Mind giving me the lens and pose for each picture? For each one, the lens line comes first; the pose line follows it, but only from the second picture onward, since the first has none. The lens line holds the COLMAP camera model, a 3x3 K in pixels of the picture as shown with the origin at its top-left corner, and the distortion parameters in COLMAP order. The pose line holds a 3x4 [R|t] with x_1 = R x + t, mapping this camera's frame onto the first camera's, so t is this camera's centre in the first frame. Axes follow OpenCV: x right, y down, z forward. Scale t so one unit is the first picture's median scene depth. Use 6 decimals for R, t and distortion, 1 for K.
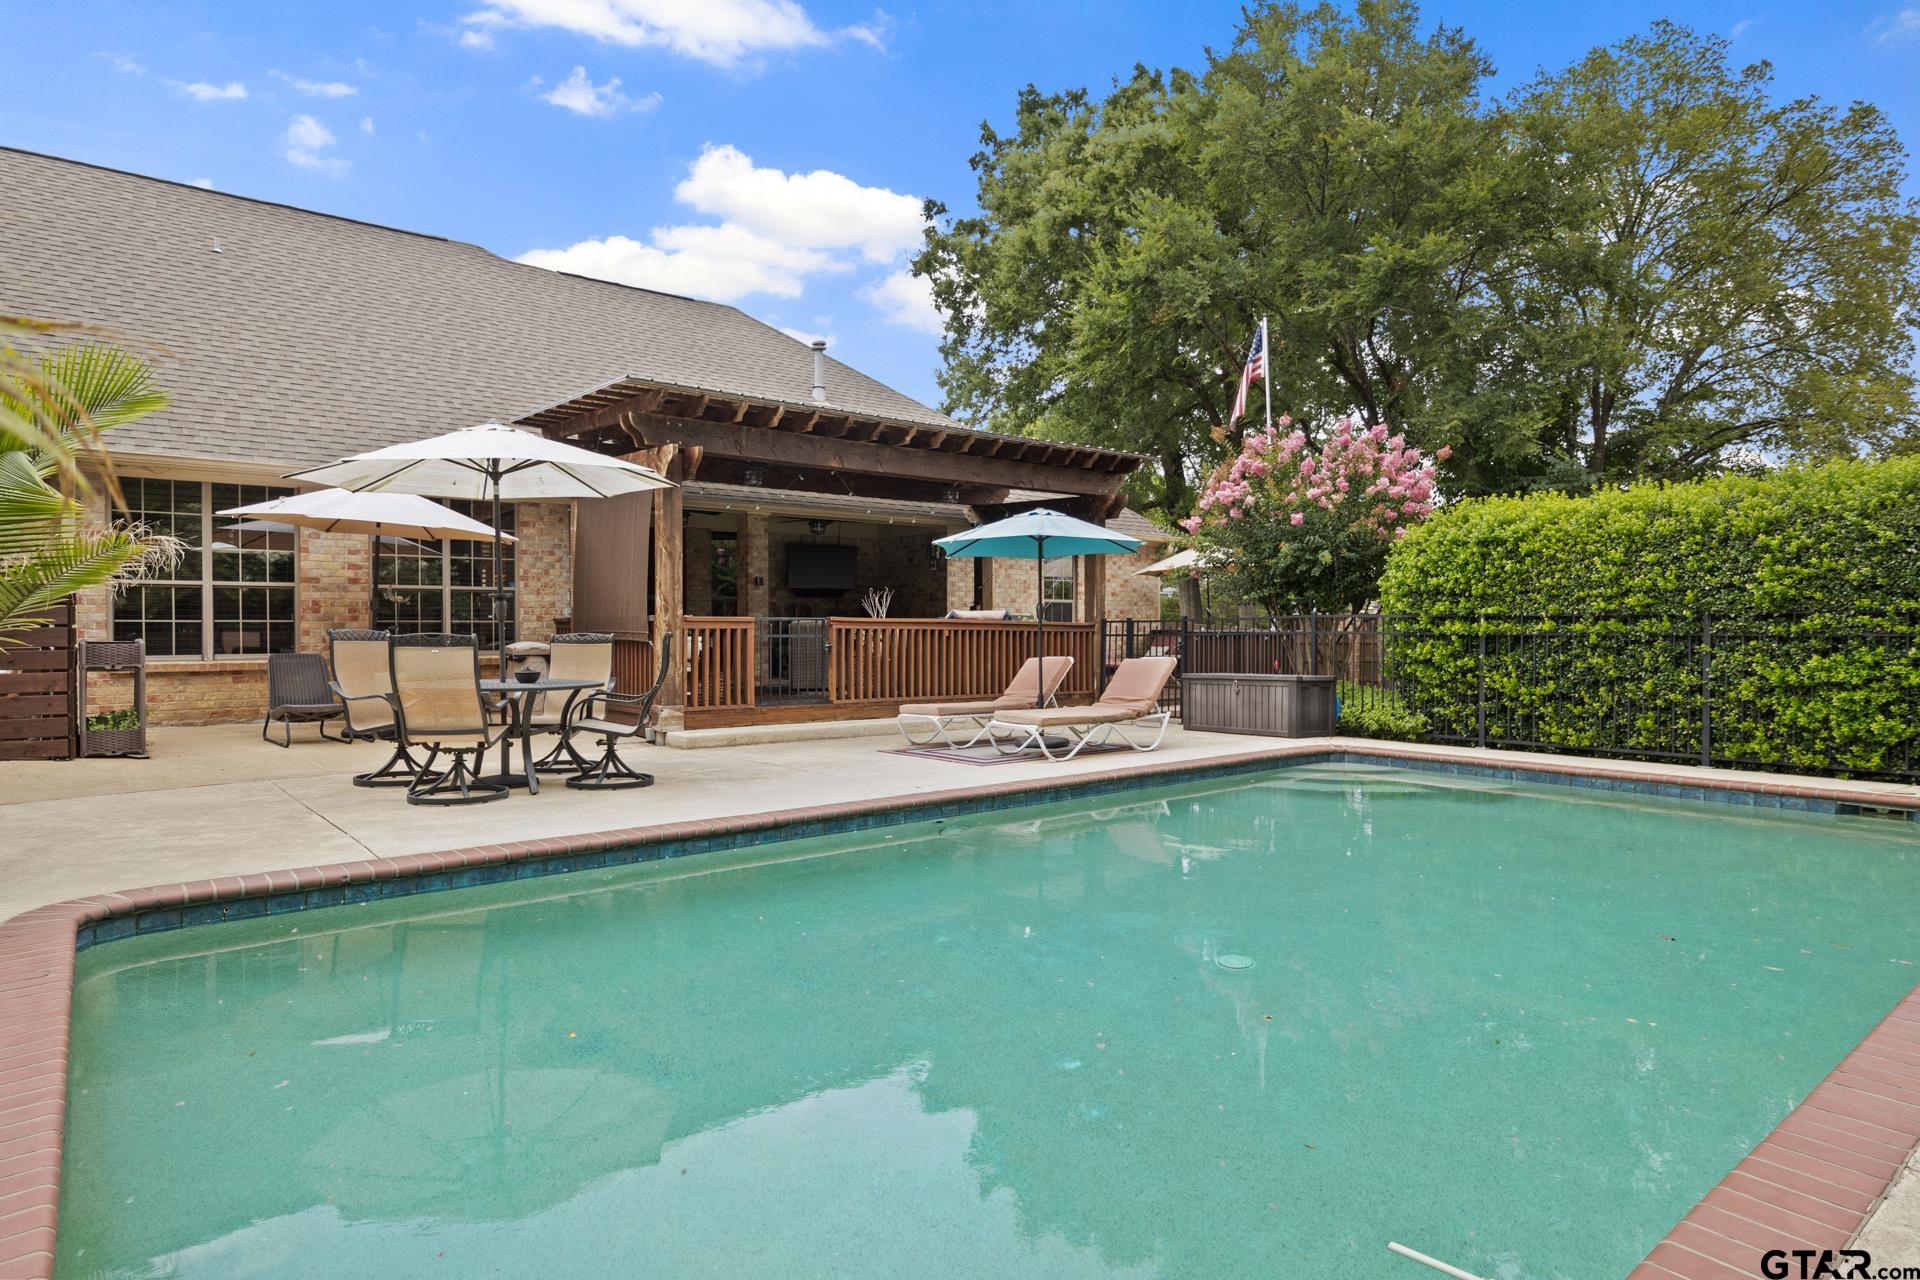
lens RADIAL K [[1075.9, 0, 962.1], [0, 1075.9, 611.4], [0, 0, 1]] dist [-0.003884, -0.001224]
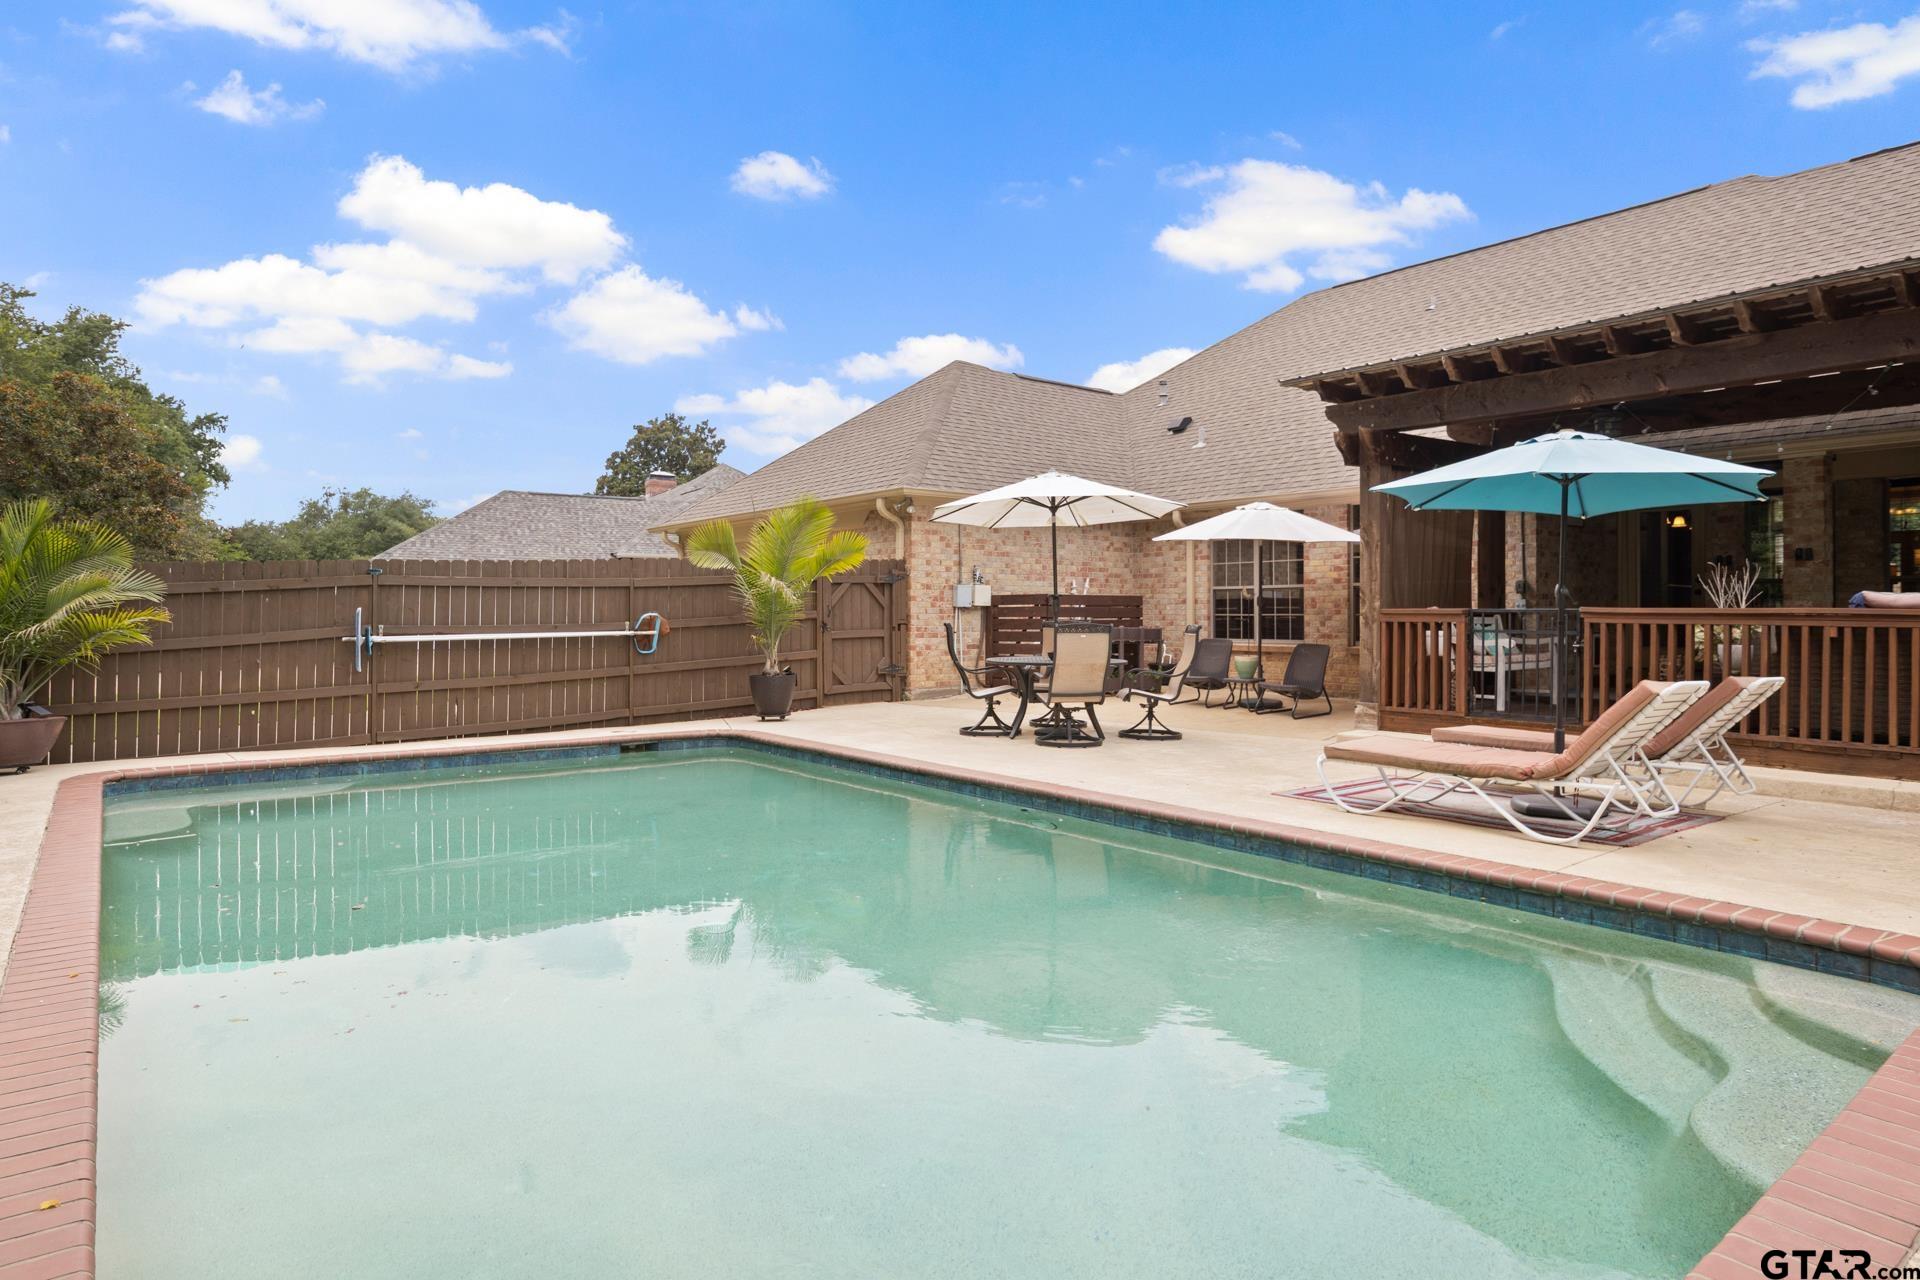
lens RADIAL K [[1075.9, 0, 962.1], [0, 1075.9, 611.4], [0, 0, 1]] dist [-0.003884, -0.001224]
pose [[-0.001325, -0.005264, -0.999985, 0.638479], [0.012094, 0.999913, -0.005279, 0.006913], [0.999926, -0.012101, -0.001262, 0.598995]]
